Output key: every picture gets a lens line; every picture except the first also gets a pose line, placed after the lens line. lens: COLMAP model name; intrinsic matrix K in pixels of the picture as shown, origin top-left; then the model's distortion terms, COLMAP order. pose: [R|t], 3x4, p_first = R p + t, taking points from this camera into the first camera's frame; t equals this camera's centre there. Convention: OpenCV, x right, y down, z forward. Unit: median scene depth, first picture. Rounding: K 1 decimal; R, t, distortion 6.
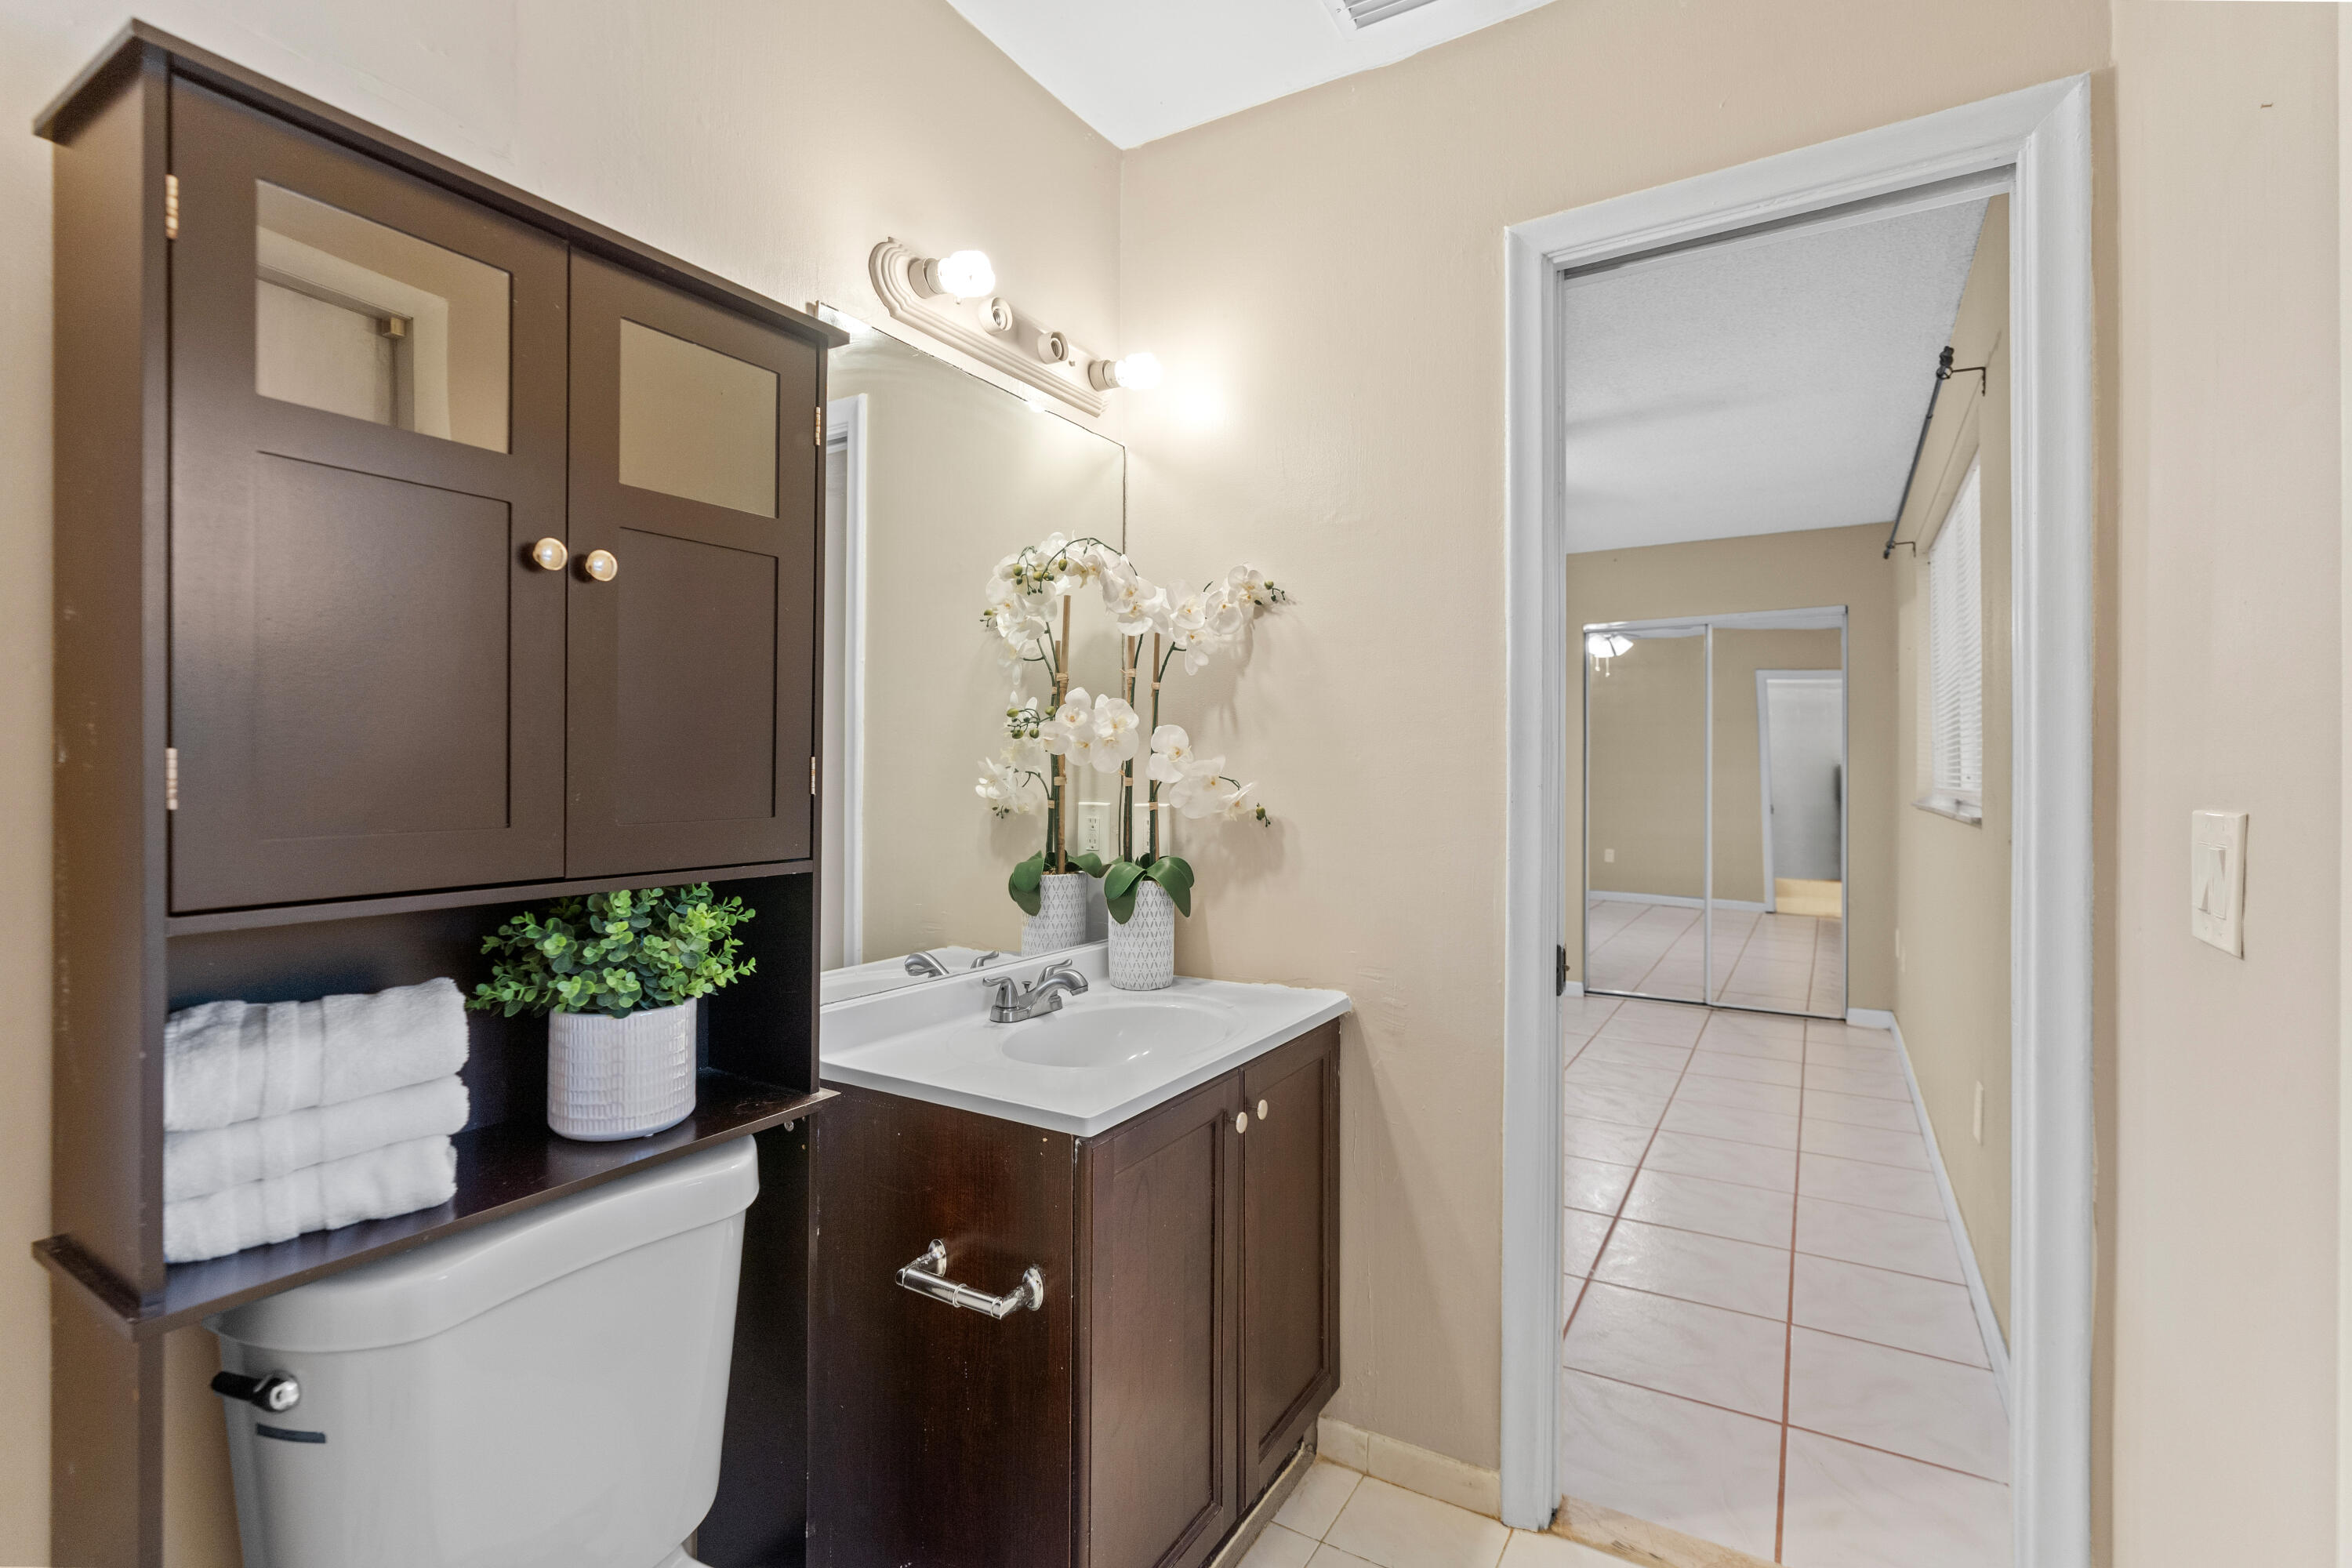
lens RADIAL K [[1060.3, 0, 1173.3], [0, 1060.3, 779.3], [0, 0, 1]] dist [-0.009222, 0.003586]
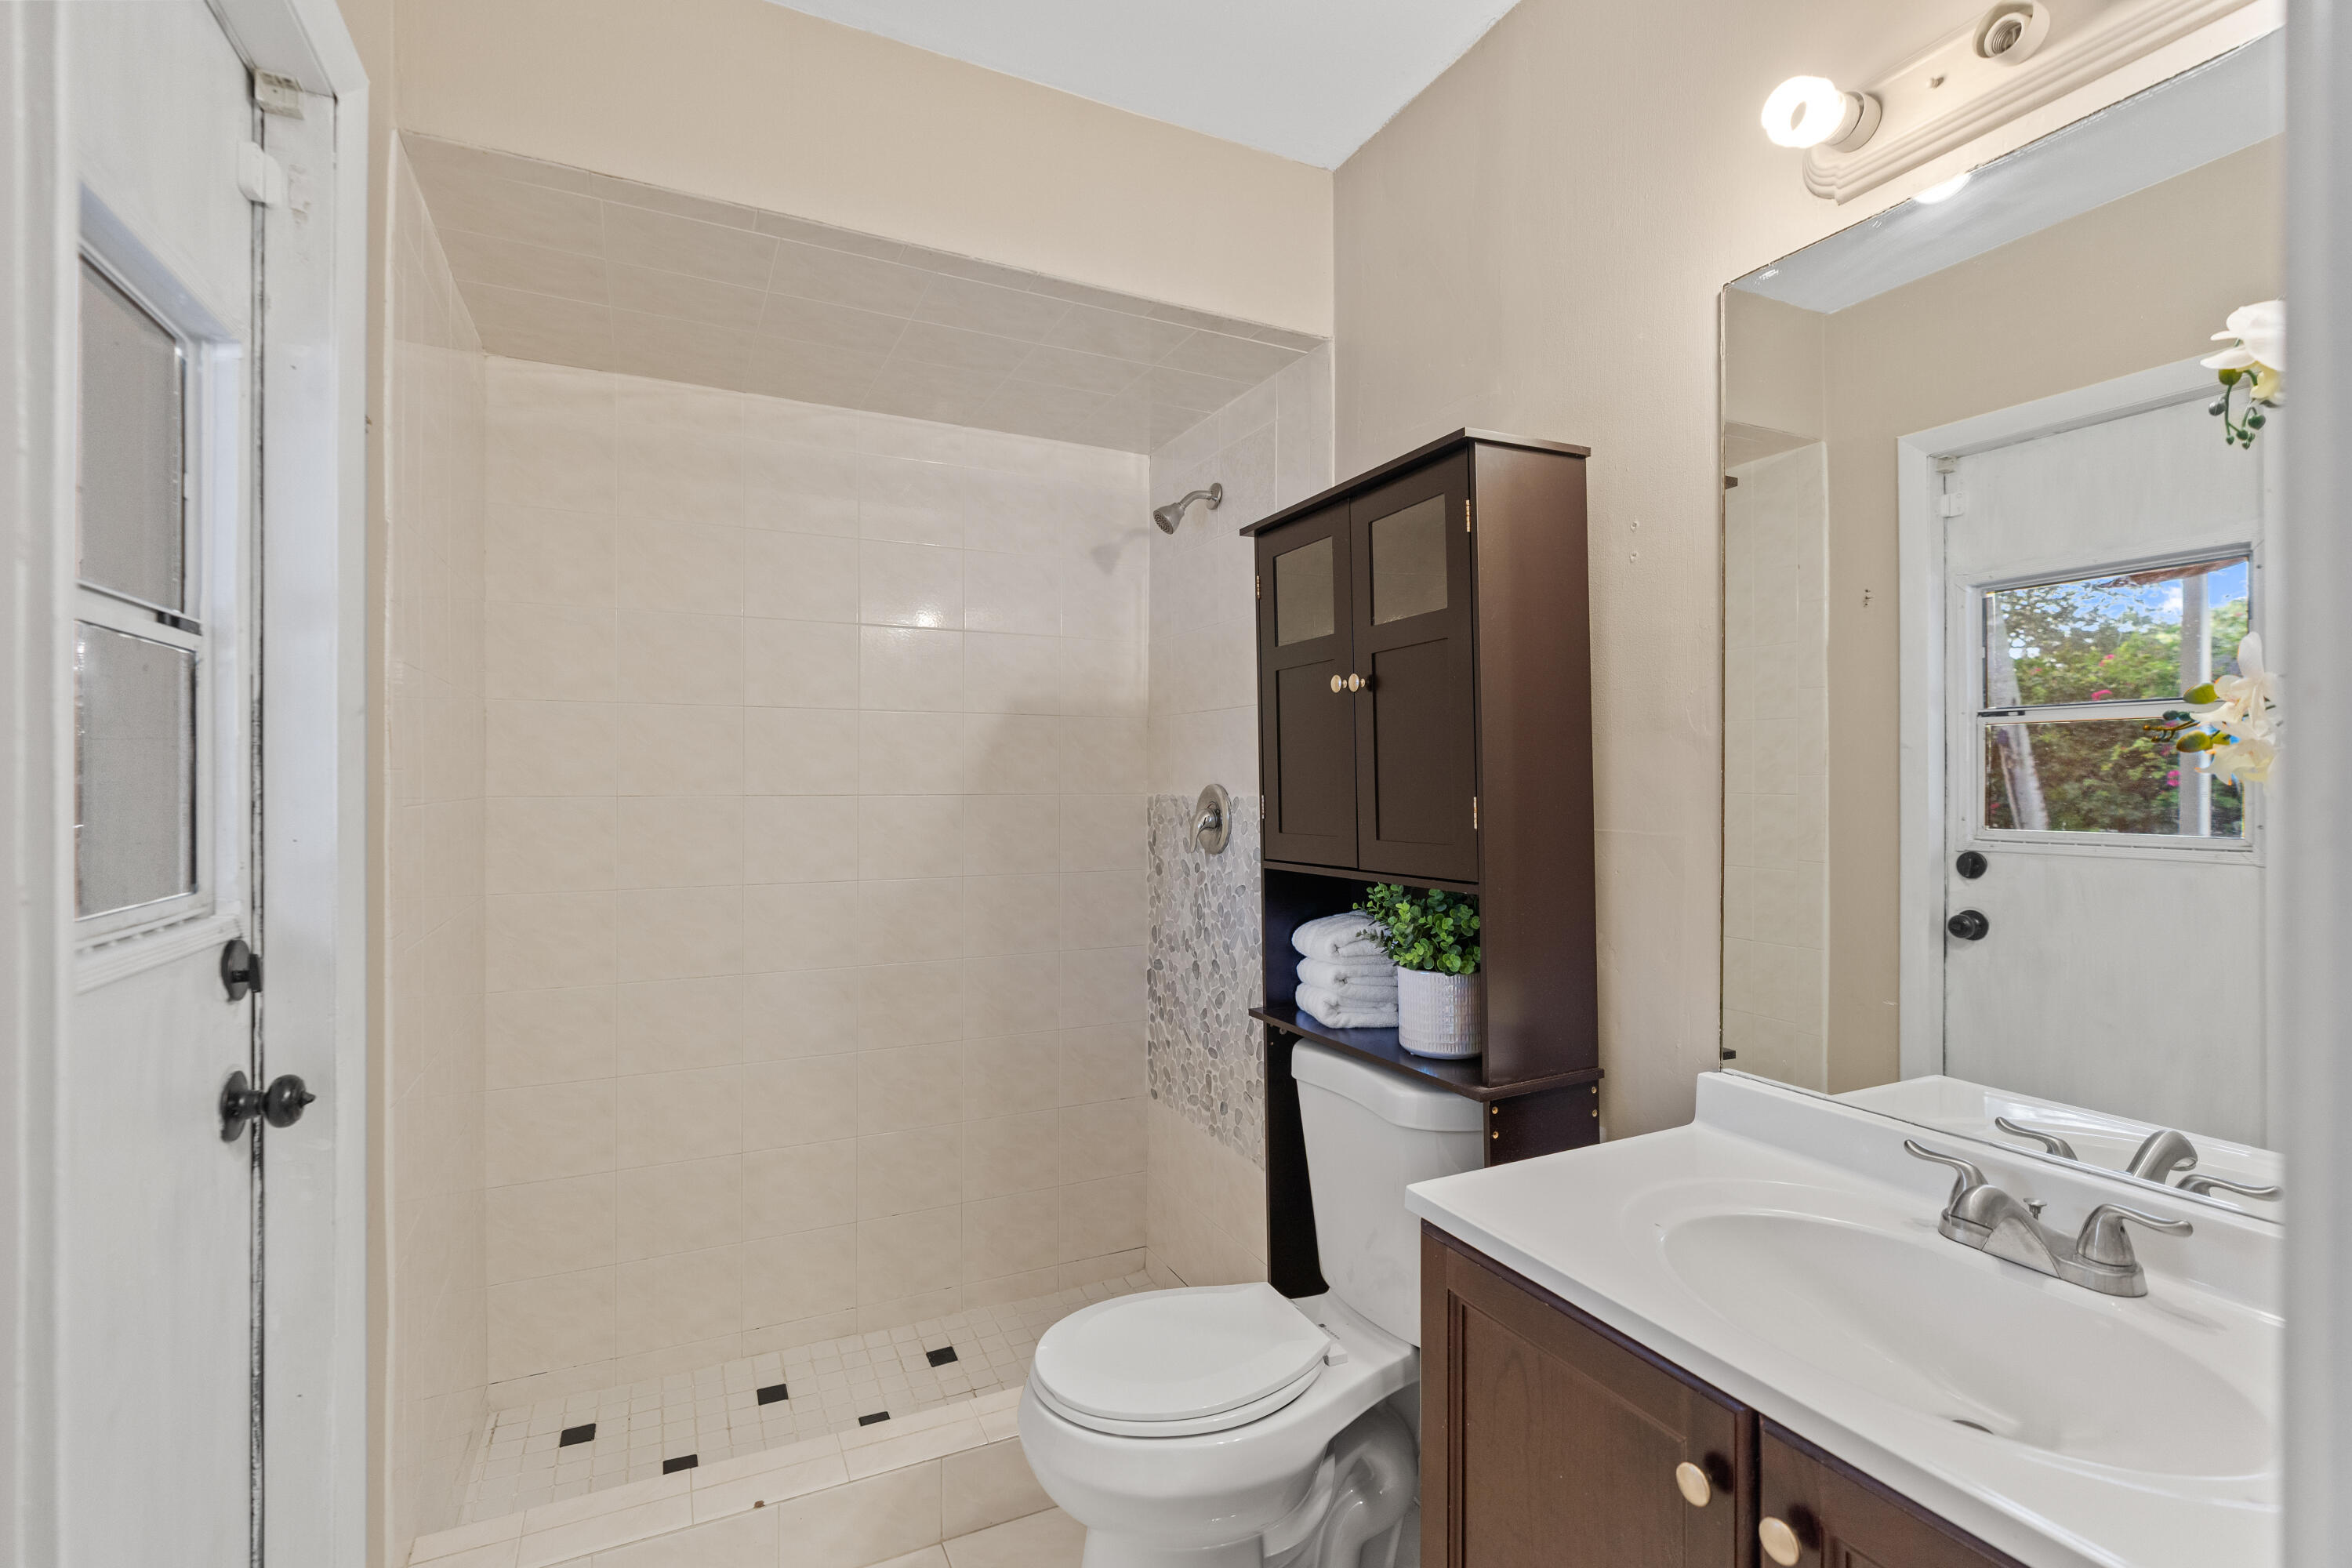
lens RADIAL K [[1060.3, 0, 1173.3], [0, 1060.3, 779.3], [0, 0, 1]] dist [-0.009222, 0.003586]
pose [[-0.537289, 0.001302, -0.843397, 0.602005], [0.001924, 0.999998, 0.000318, -0.030516], [0.843396, -0.001452, -0.537291, 0.980174]]
